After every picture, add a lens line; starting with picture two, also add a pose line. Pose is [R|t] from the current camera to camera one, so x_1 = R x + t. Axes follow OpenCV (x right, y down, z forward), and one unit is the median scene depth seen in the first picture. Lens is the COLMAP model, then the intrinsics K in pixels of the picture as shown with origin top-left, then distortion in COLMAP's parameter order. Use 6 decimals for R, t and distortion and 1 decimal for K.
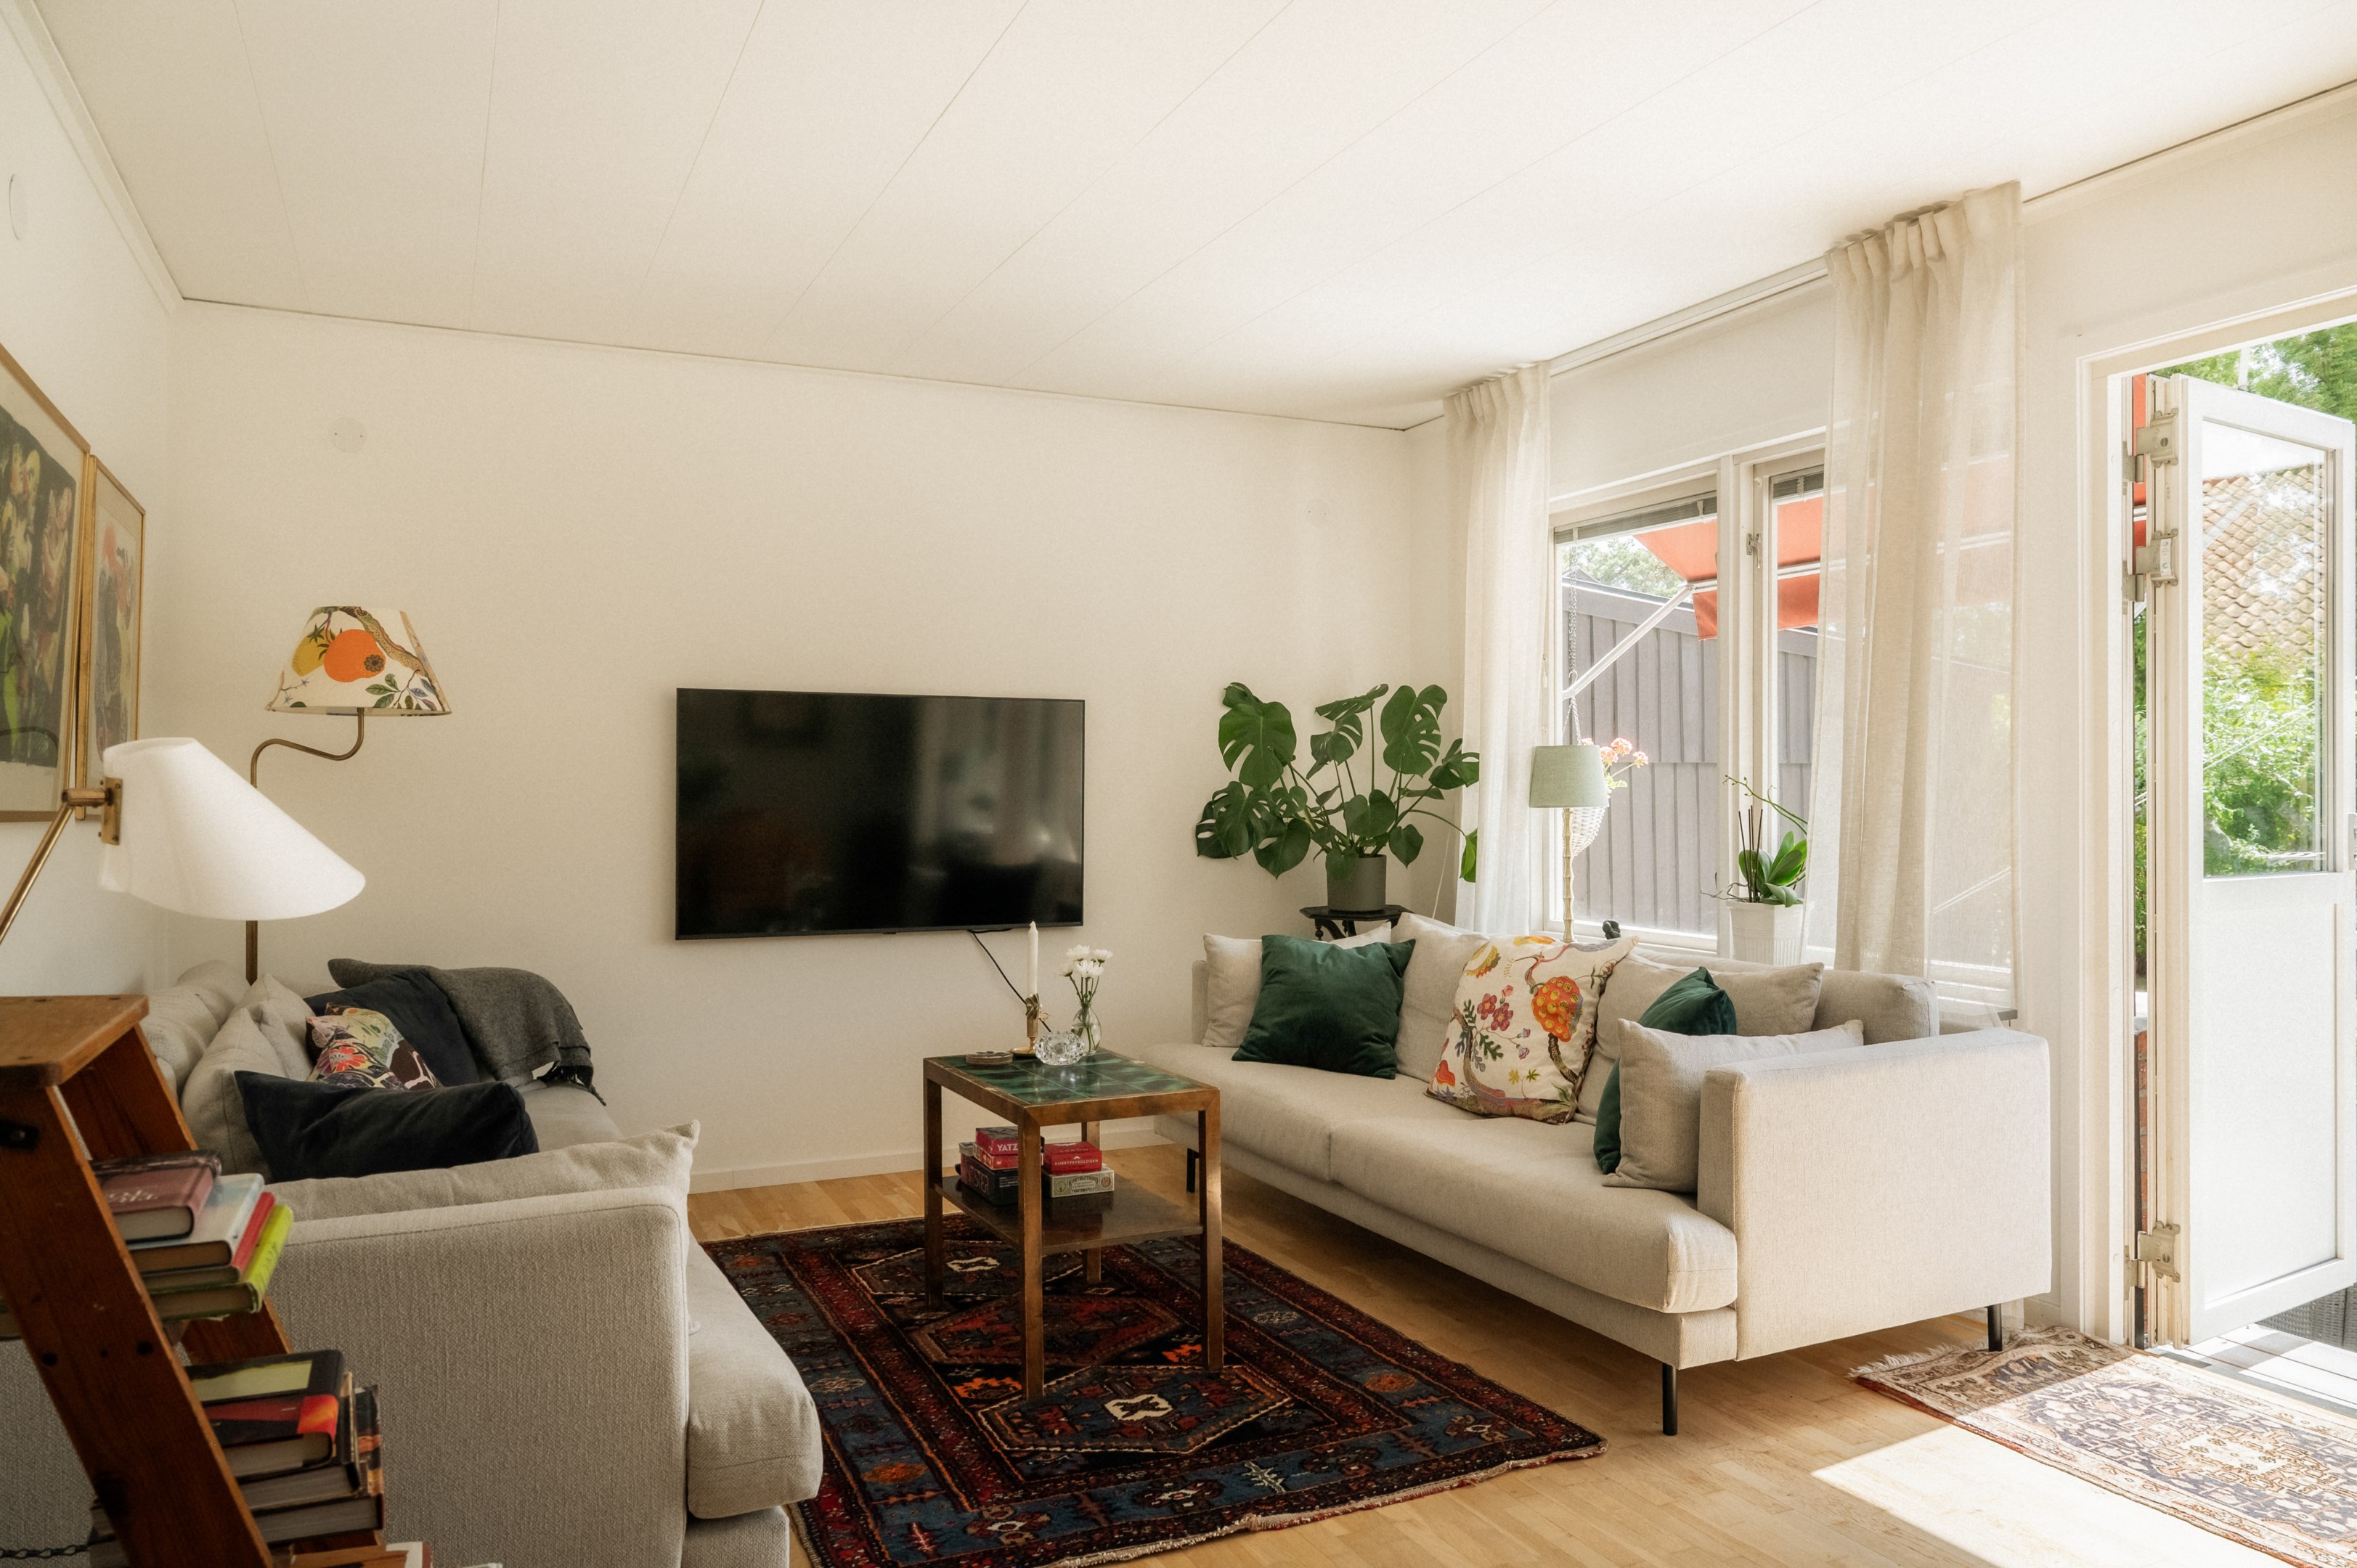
lens RADIAL K [[1605.4, 0, 1170.8], [0, 1605.4, 789.2], [0, 0, 1]] dist [-0.002243, -0.001531]
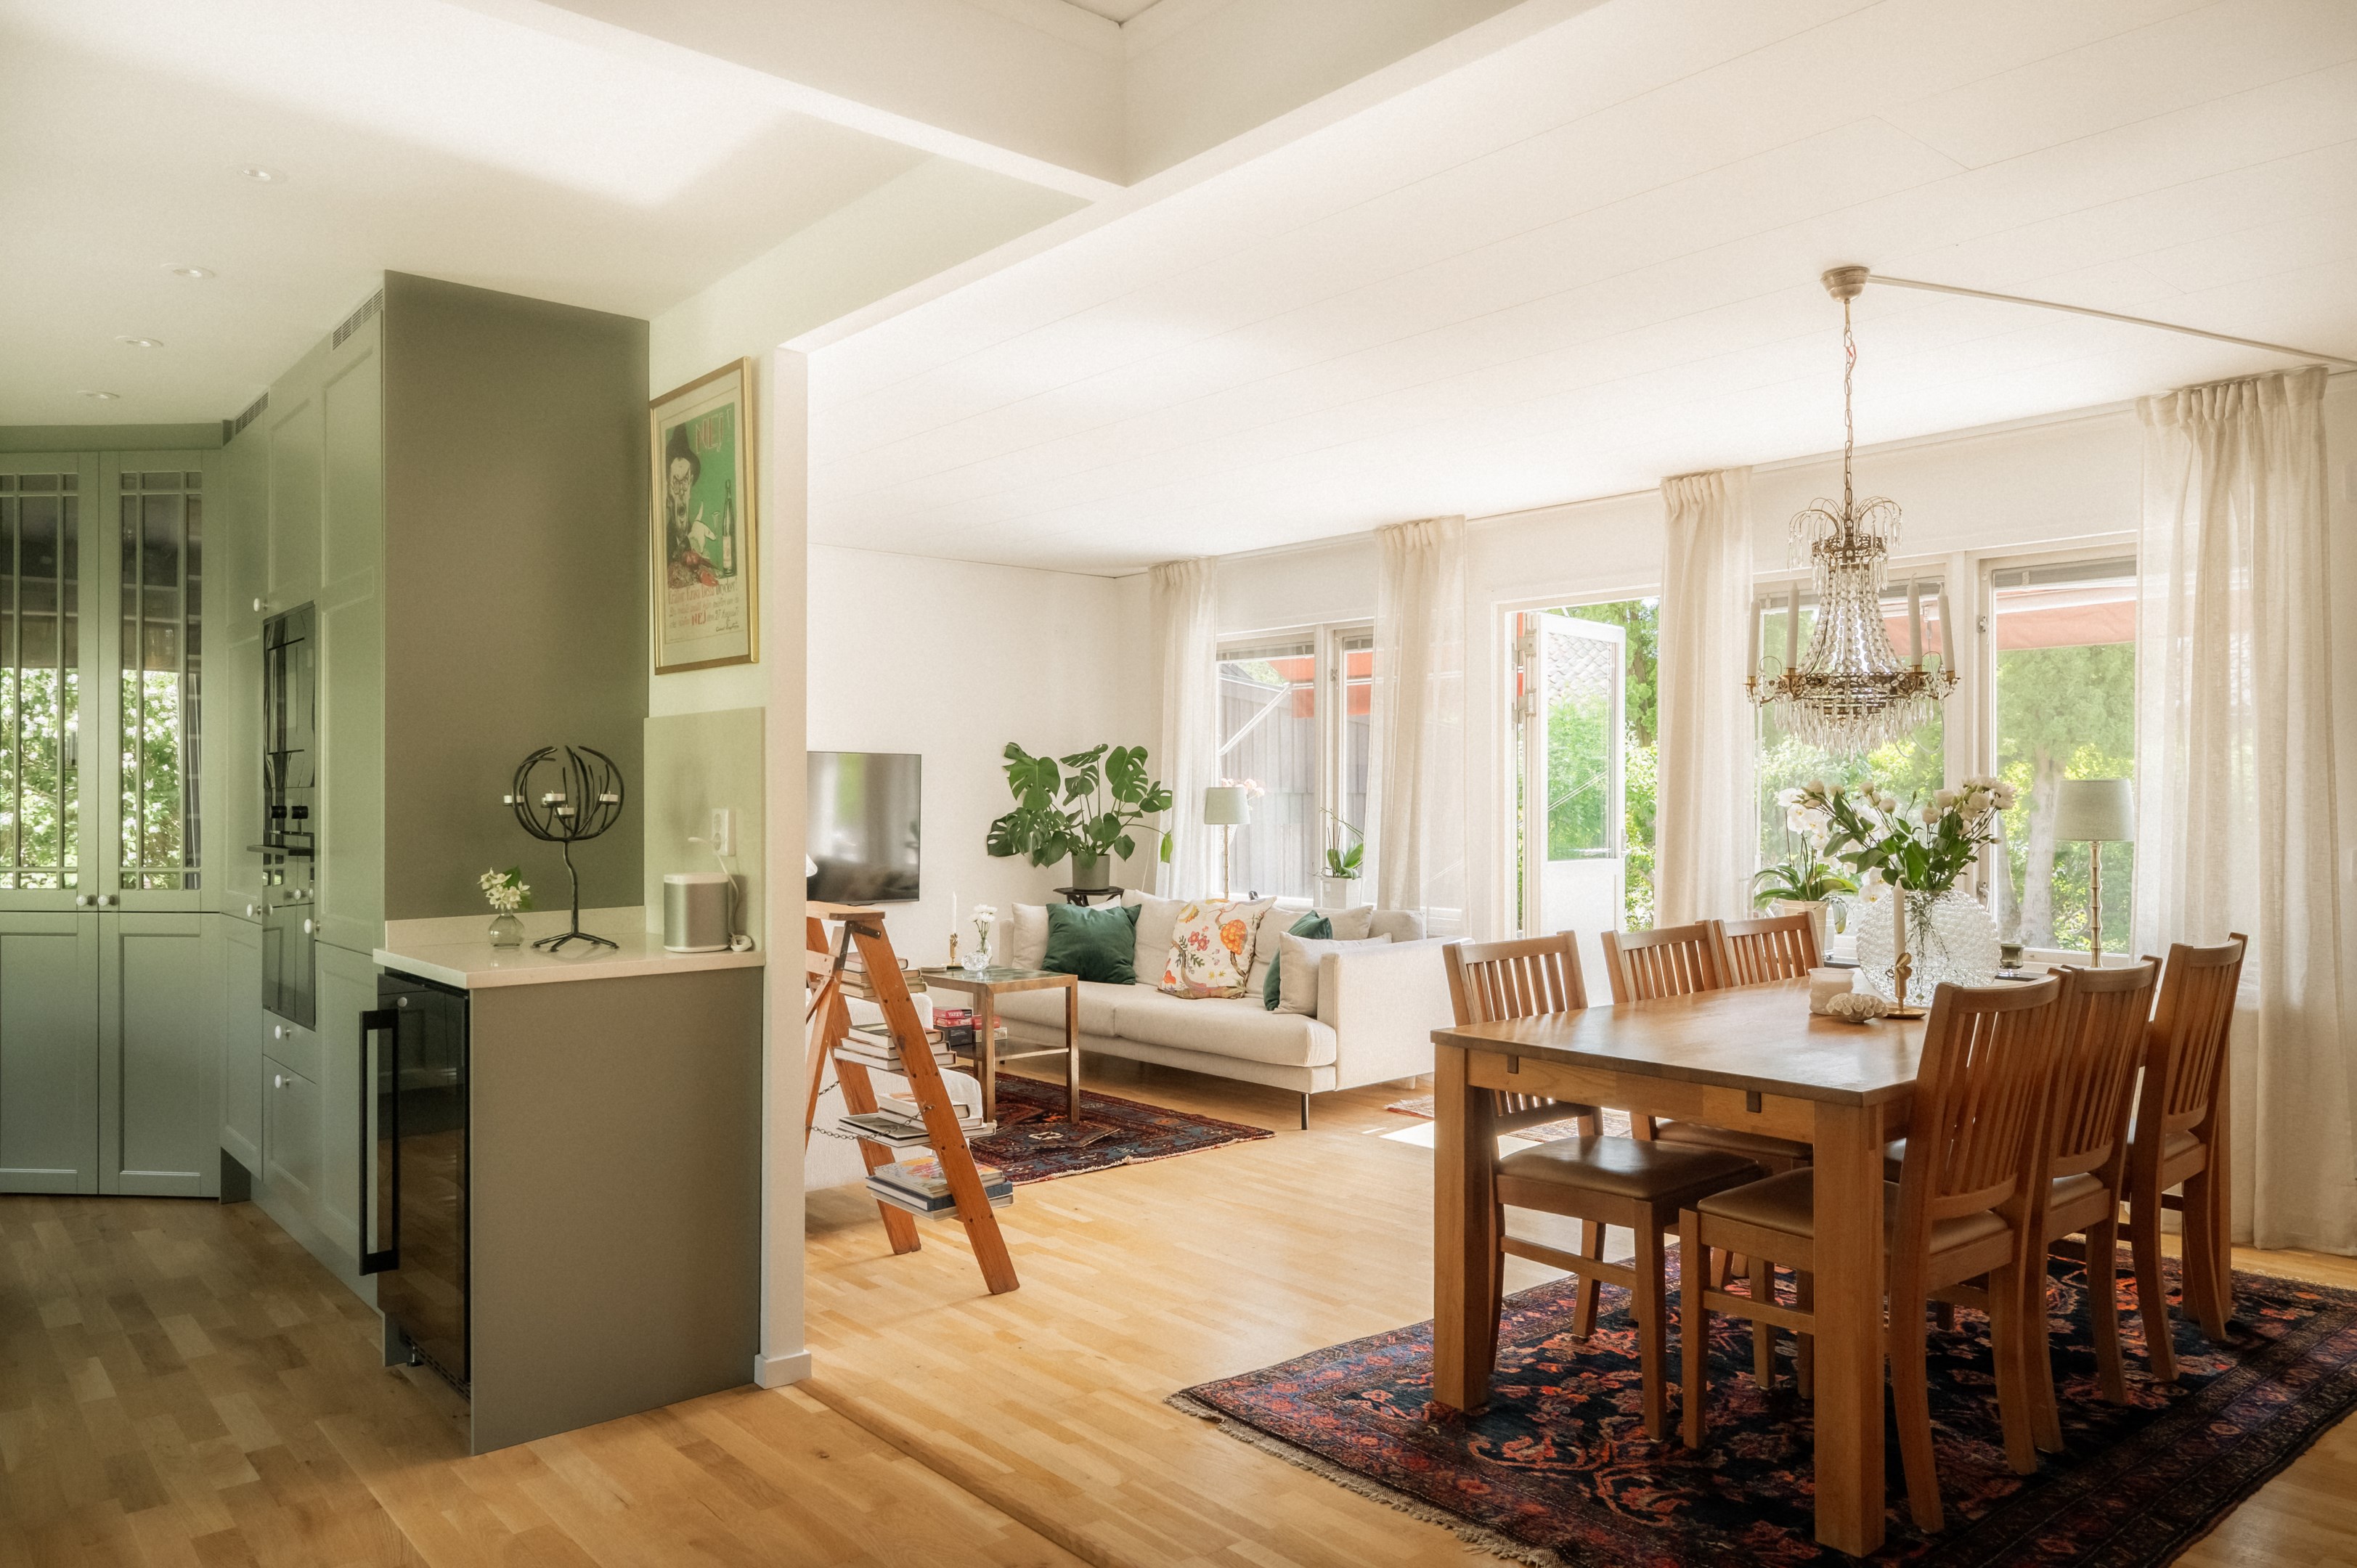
lens RADIAL K [[1605.4, 0, 1170.8], [0, 1605.4, 789.2], [0, 0, 1]] dist [-0.002243, -0.001531]
pose [[0.963182, 0.004497, 0.268812, -0.307472], [-0.003718, 0.999987, -0.003409, -0.022937], [-0.268824, 0.002284, 0.963187, -0.705547]]
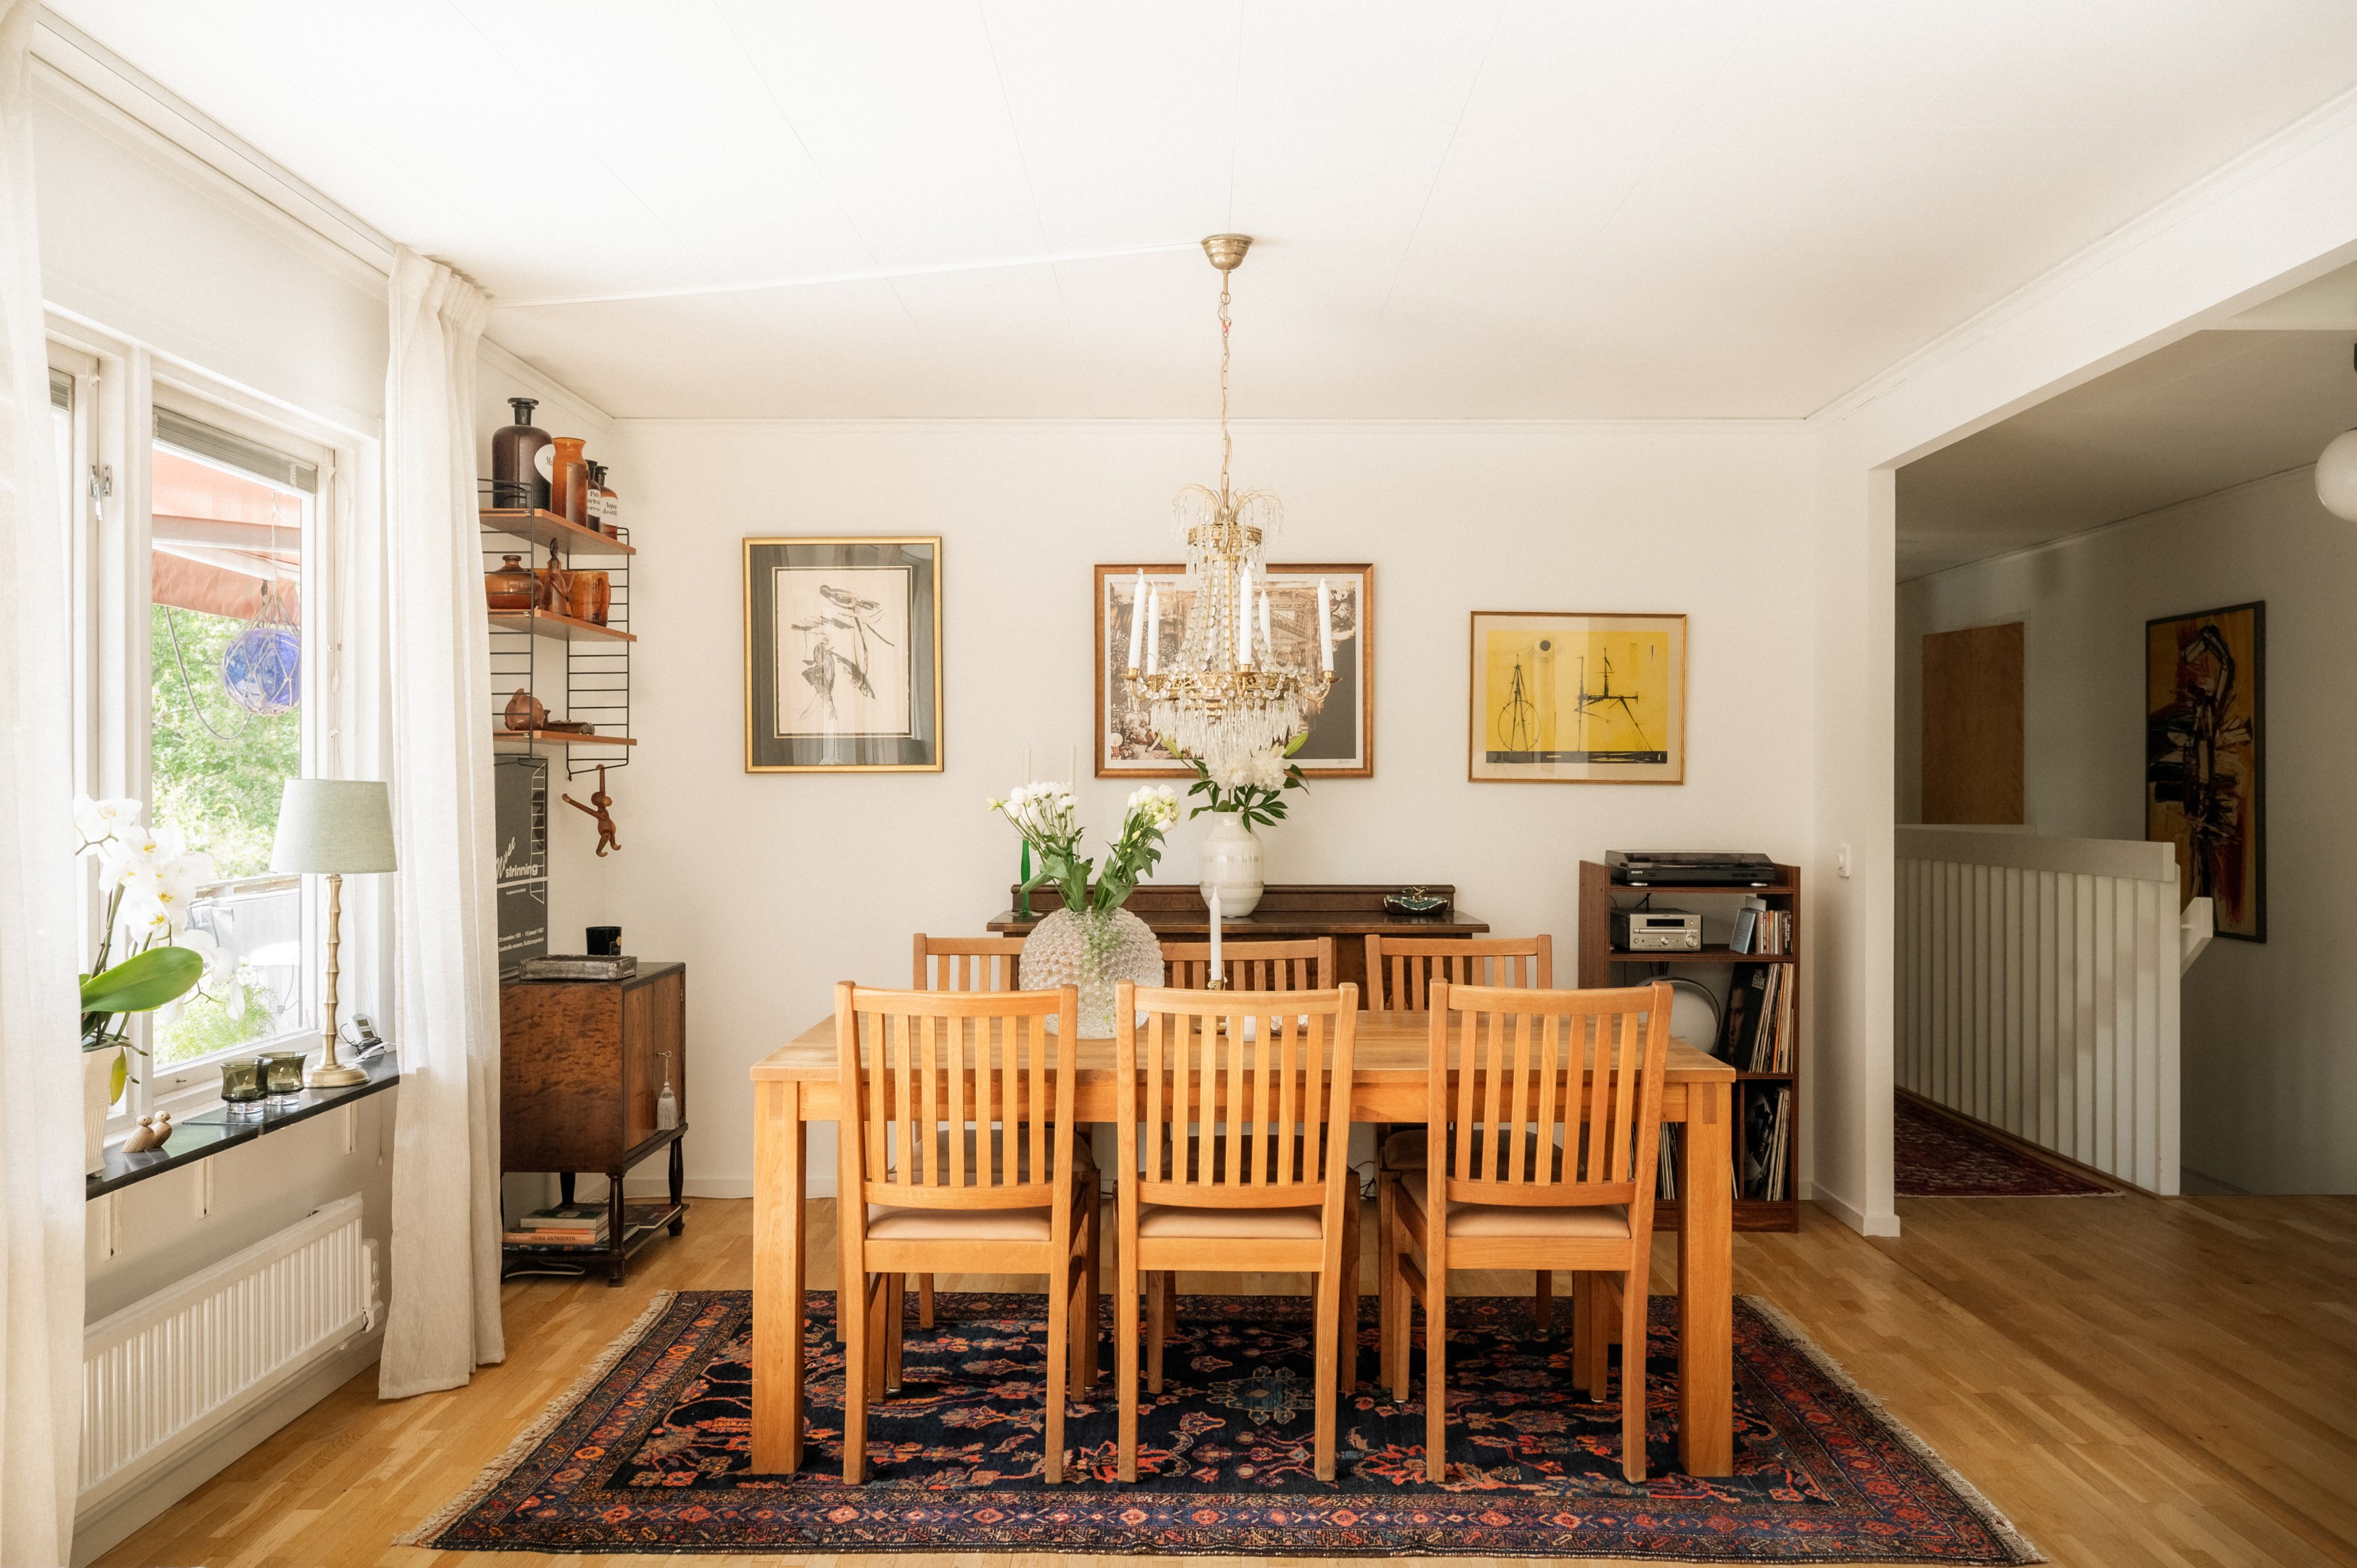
lens RADIAL K [[1915.6, 0, 1178.5], [0, 1915.6, 784.0], [0, 0, 1]] dist [-0.004129, -0.001712]
pose [[-0.907509, 0.001398, 0.420030, -0.088569], [0.000673, 0.999998, -0.001875, -0.032753], [-0.420032, -0.001419, -0.907508, 1.012317]]
